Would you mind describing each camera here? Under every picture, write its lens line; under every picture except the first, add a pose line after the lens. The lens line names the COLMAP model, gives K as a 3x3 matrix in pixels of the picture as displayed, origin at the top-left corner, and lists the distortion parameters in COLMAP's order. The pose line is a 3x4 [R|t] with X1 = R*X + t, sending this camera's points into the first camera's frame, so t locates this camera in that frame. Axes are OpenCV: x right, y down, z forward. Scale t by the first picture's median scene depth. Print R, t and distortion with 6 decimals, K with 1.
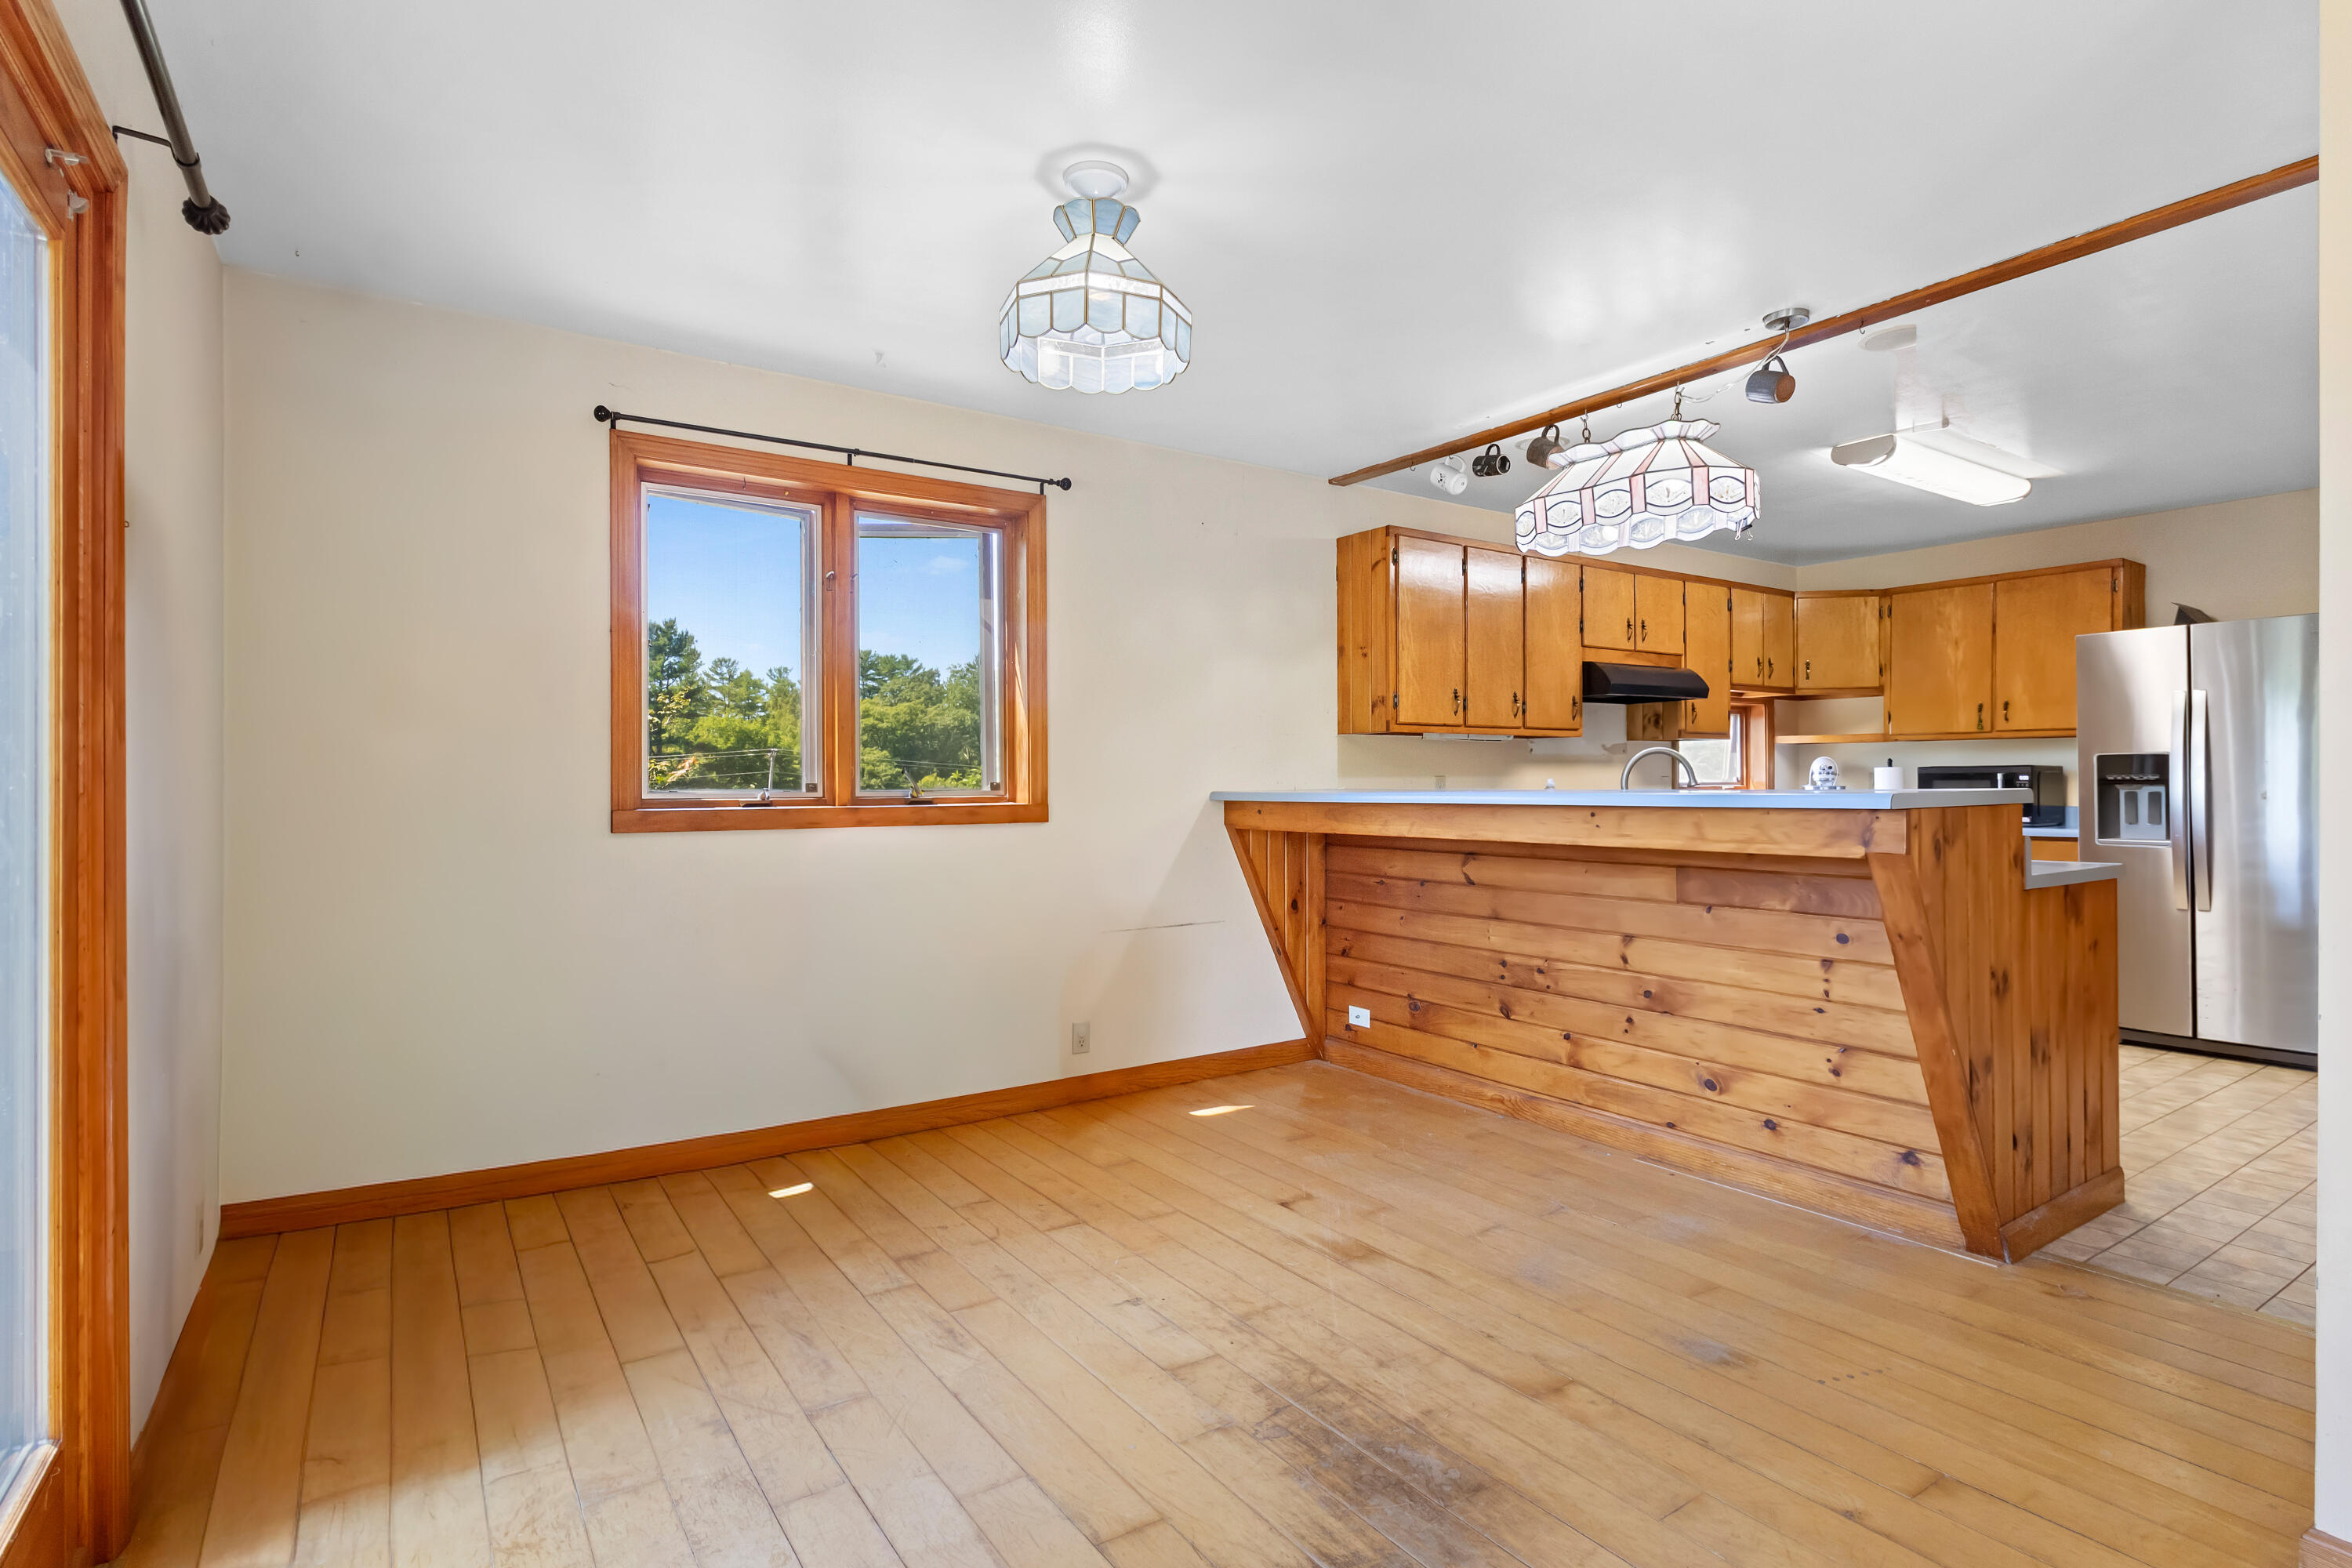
lens RADIAL K [[1160.6, 0, 1193.2], [0, 1160.6, 779.1], [0, 0, 1]] dist [-0.000277, 0.001133]
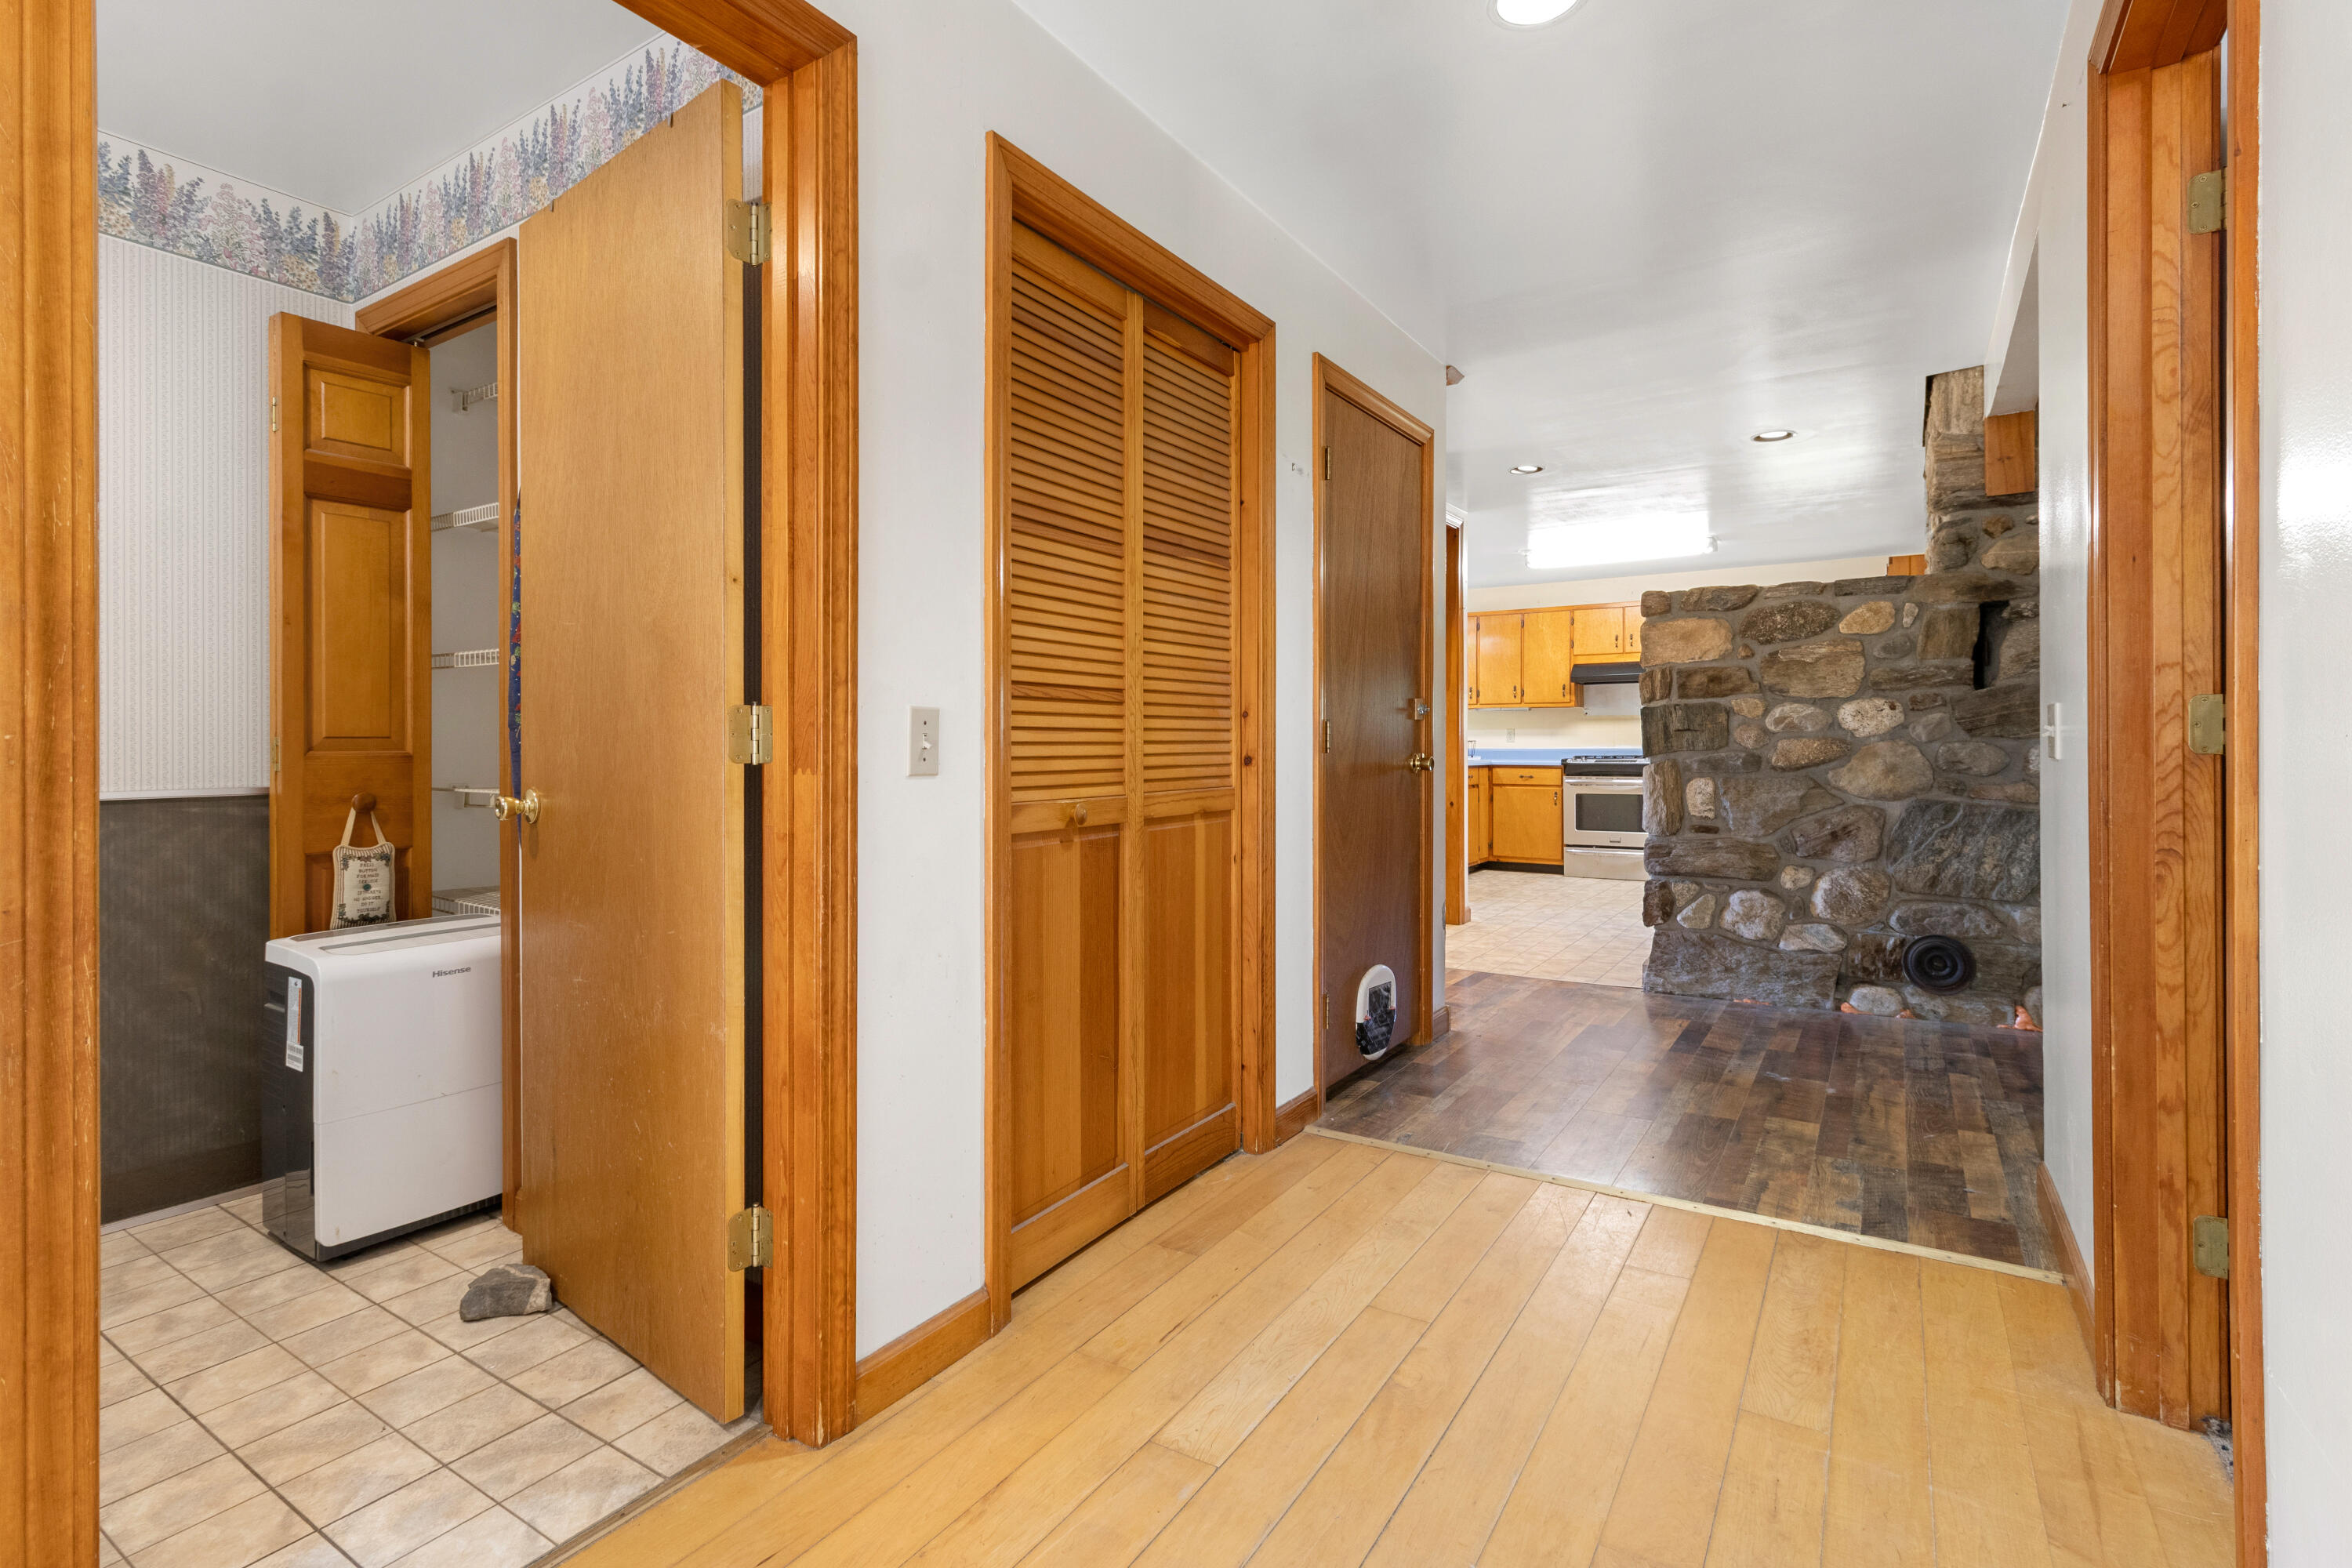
lens RADIAL K [[1091.7, 0, 1159.5], [0, 1091.7, 734.8], [0, 0, 1]] dist [-0.000442, 0.000068]
pose [[0.370340, -0.001454, -0.928895, 1.820026], [-0.000124, 0.999999, -0.001615, 0.011548], [0.928896, 0.000713, 0.370339, -0.232801]]
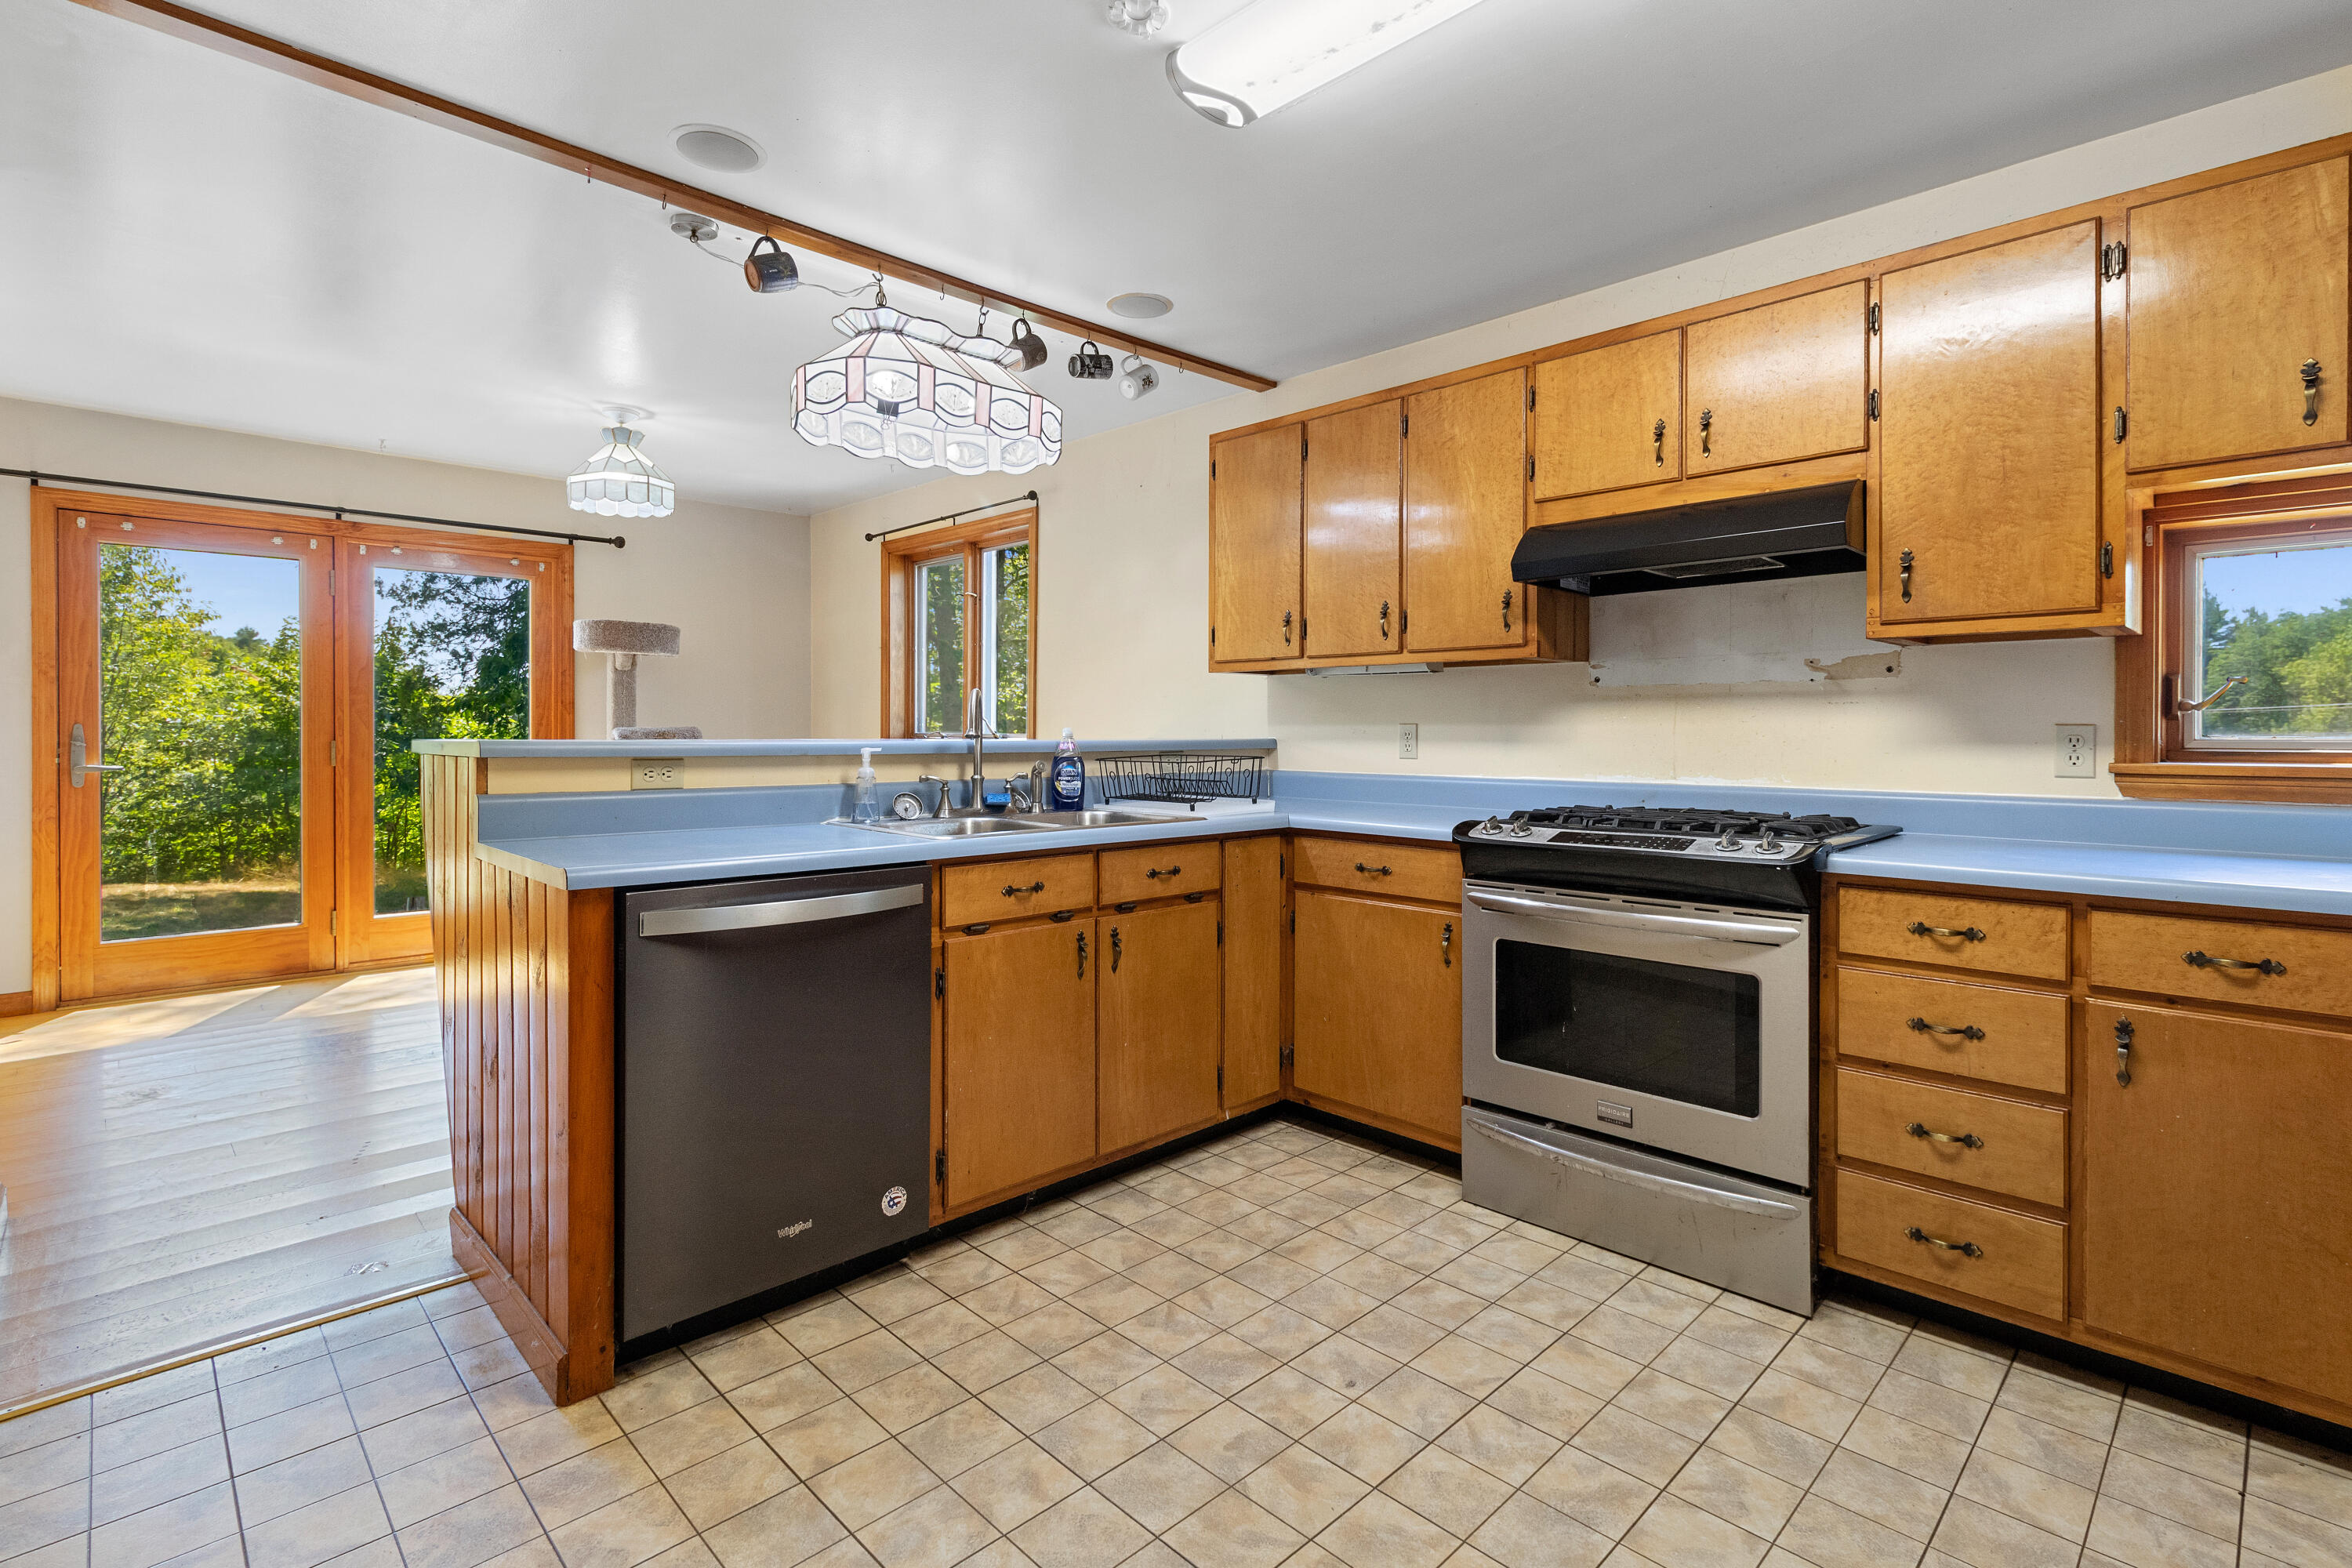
lens RADIAL K [[1091.7, 0, 1182.0], [0, 1091.7, 733.0], [0, 0, 1]] dist [-0.000442, 0.000068]
pose [[0.174999, 0.009387, -0.984524, 0.932492], [-0.002561, 0.999956, 0.009079, -0.002459], [0.984565, 0.000932, 0.175015, 0.798966]]
